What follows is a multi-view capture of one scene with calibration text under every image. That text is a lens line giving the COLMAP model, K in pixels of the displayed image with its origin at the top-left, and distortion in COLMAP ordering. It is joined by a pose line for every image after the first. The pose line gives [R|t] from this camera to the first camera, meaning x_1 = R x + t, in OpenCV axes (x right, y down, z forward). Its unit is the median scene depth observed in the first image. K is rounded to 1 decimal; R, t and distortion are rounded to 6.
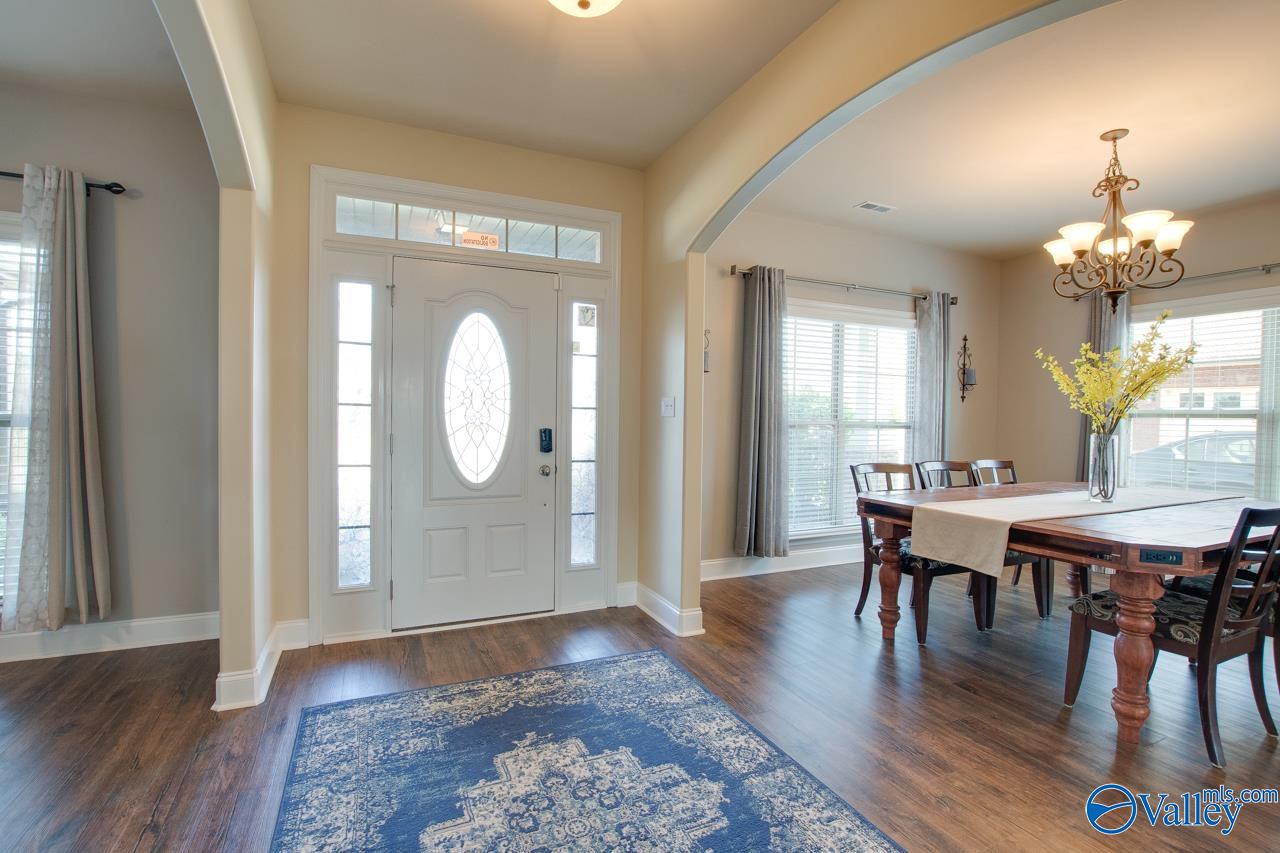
lens RADIAL K [[590.1, 0, 642.3], [0, 590.1, 425.2], [0, 0, 1]] dist [-0.026519, 0.000765]
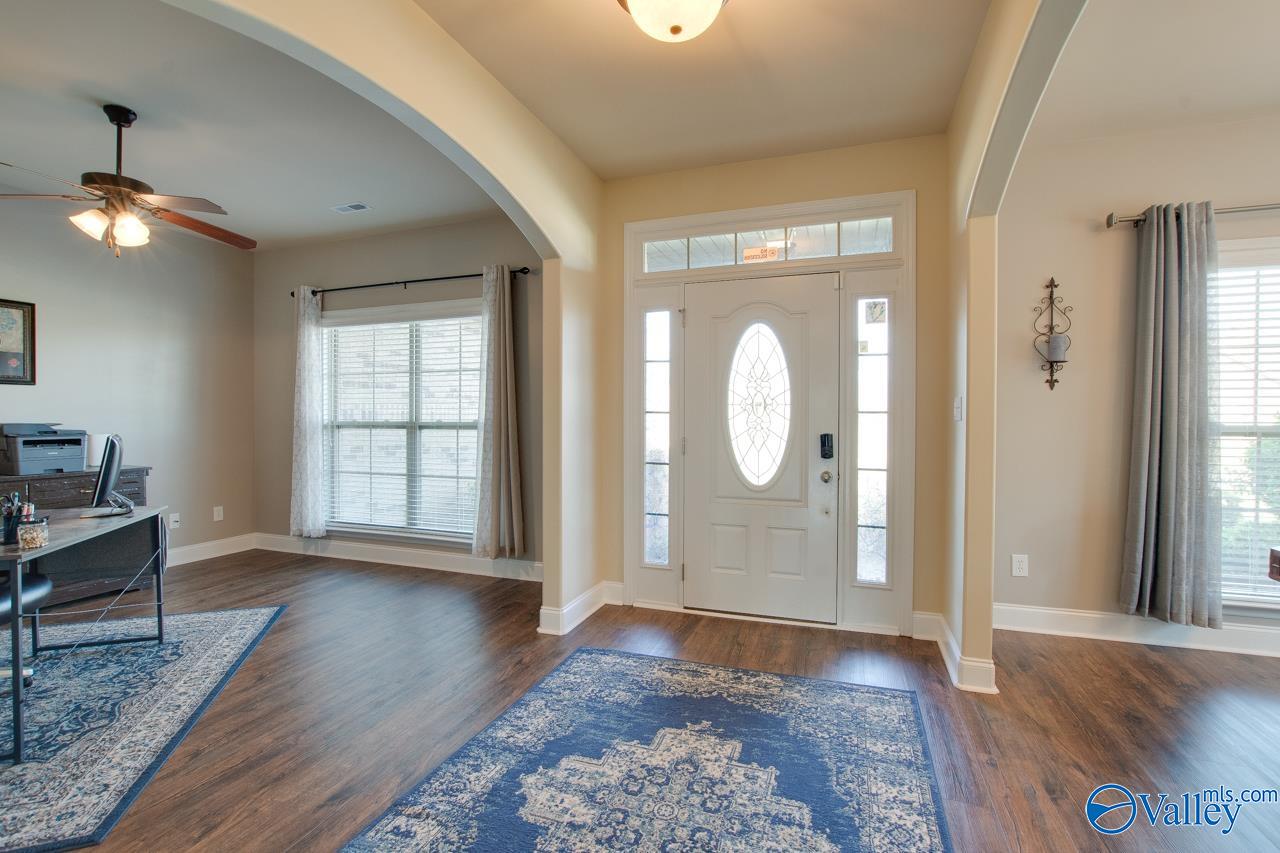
lens RADIAL K [[580.4, 0, 639.8], [0, 580.4, 425.9], [0, 0, 1]] dist [-0.036577, 0.007378]
pose [[0.715589, -0.001340, -0.698521, 0.300538], [-0.005198, 0.999960, -0.007244, 0.001101], [0.698502, 0.008815, 0.715553, 0.115139]]
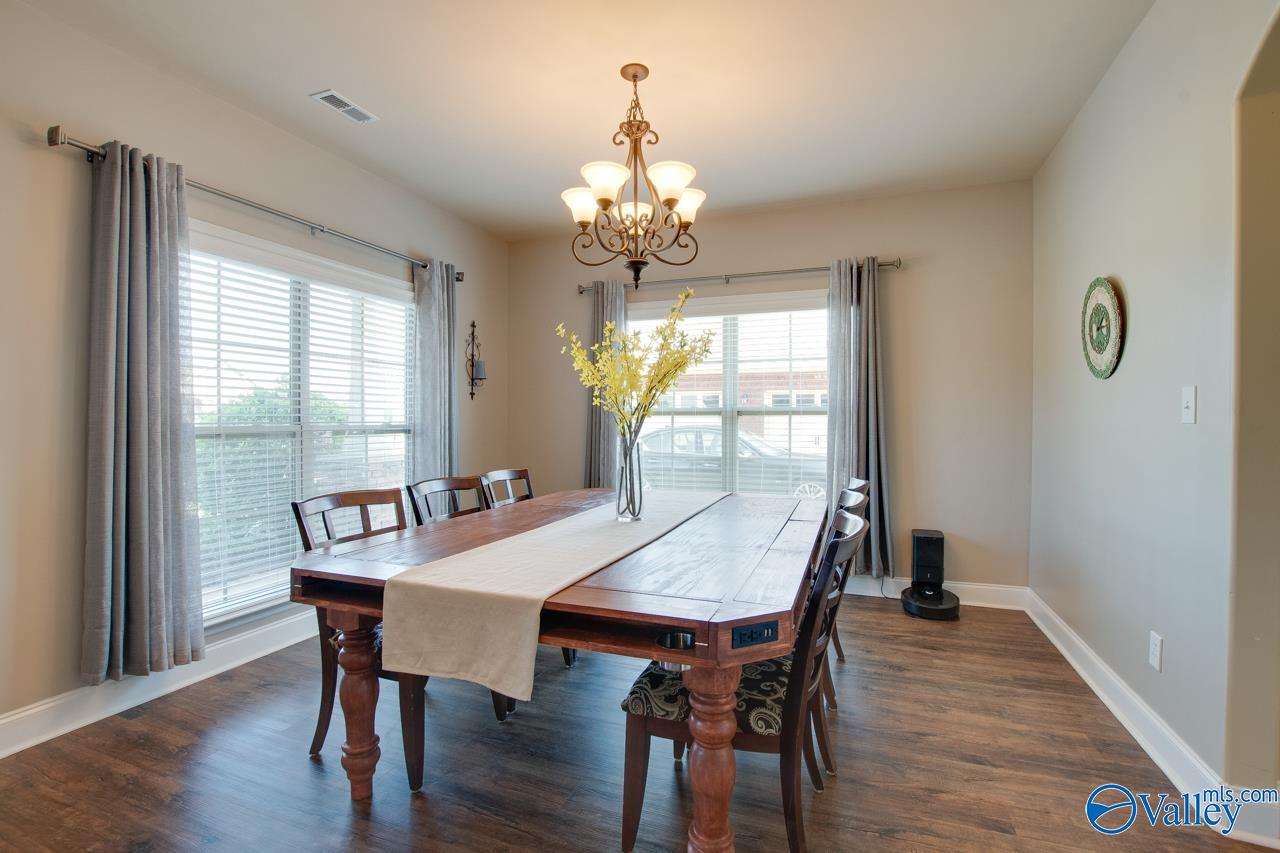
lens RADIAL K [[580.4, 0, 639.8], [0, 580.4, 425.9], [0, 0, 1]] dist [-0.036577, 0.007378]
pose [[0.715132, -0.022089, 0.698640, 0.229185], [0.022050, 0.999716, 0.009038, -0.005982], [-0.698641, 0.008942, 0.715416, 0.392778]]
